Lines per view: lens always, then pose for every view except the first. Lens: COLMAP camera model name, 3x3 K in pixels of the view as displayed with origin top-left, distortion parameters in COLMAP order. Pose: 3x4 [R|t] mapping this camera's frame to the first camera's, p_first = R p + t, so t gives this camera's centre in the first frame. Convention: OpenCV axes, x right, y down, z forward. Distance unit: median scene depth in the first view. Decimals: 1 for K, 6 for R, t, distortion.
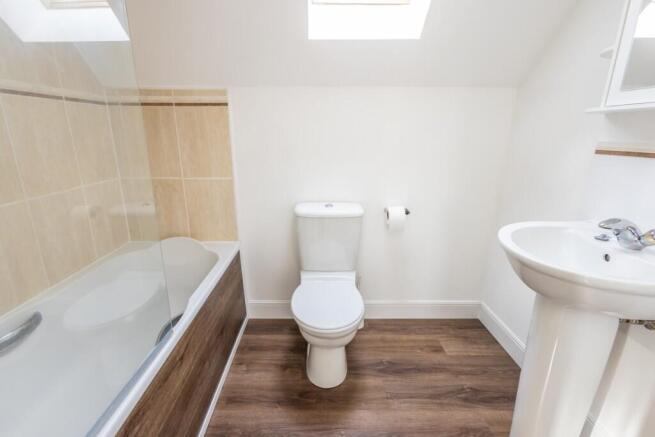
lens RADIAL K [[309.4, 0, 313.7], [0, 309.4, 218.0], [0, 0, 1]] dist [-0.000232, 0.000030]
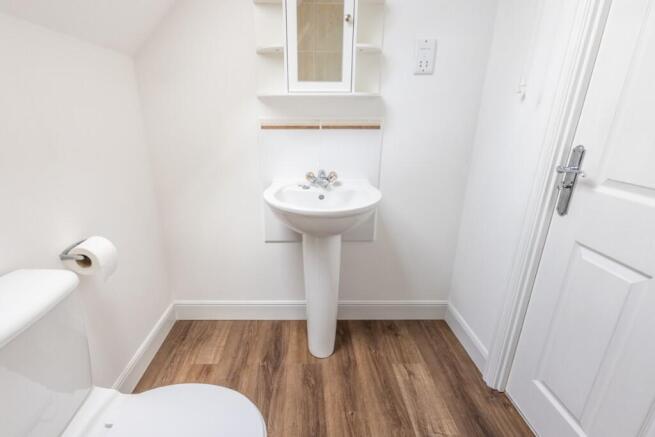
lens RADIAL K [[309.4, 0, 313.7], [0, 309.4, 218.0], [0, 0, 1]] dist [-0.000232, 0.000030]
pose [[-0.023661, -0.327080, 0.944701, -0.335344], [0.270394, 0.907651, 0.321025, -0.182057], [-0.962459, 0.263037, 0.066964, 0.648198]]
